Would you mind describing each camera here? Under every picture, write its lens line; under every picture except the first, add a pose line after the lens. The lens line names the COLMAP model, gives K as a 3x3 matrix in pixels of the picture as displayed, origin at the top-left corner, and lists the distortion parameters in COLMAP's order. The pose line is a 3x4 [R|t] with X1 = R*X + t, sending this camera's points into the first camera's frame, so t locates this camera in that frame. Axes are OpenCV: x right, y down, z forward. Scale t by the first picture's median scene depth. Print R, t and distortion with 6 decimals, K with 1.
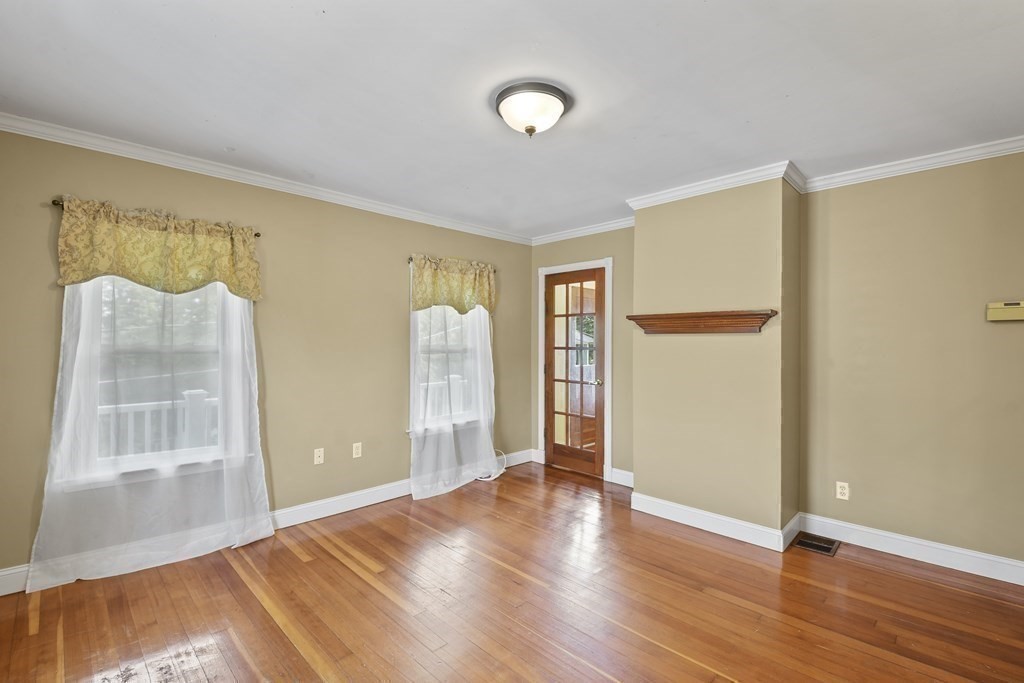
lens RADIAL K [[461.6, 0, 511.9], [0, 461.6, 346.5], [0, 0, 1]] dist [-0.014431, -0.000921]
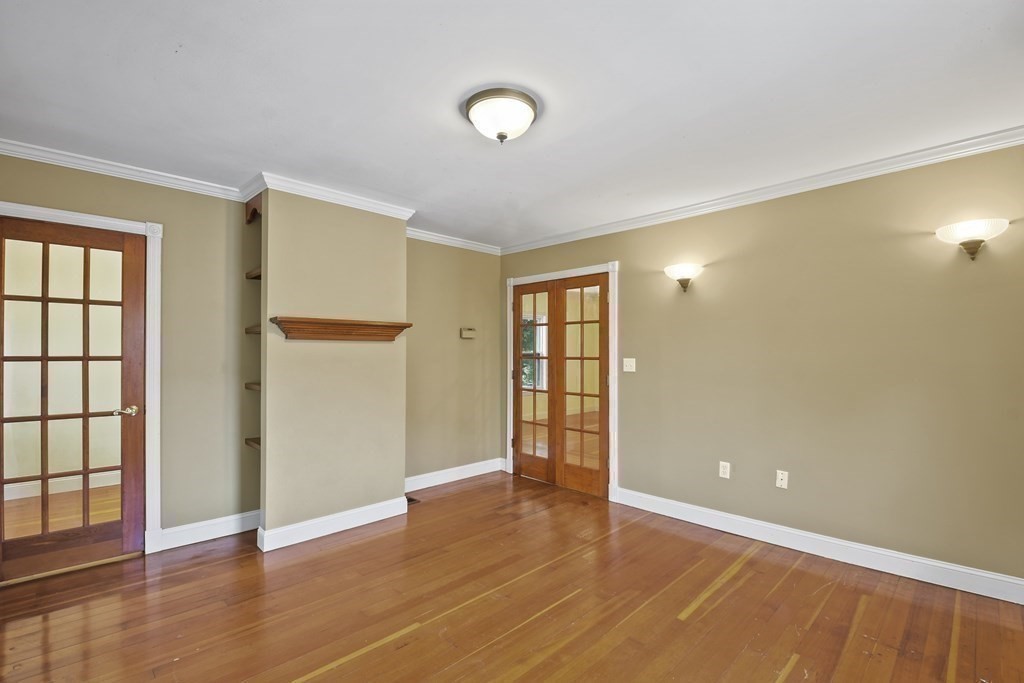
lens RADIAL K [[461.6, 0, 511.9], [0, 461.6, 346.5], [0, 0, 1]] dist [-0.014431, -0.000921]
pose [[0.006151, 0.000380, 0.999981, -0.686022], [0.006526, 0.999979, -0.000420, -0.012181], [-0.999960, 0.006528, 0.006149, 0.693957]]
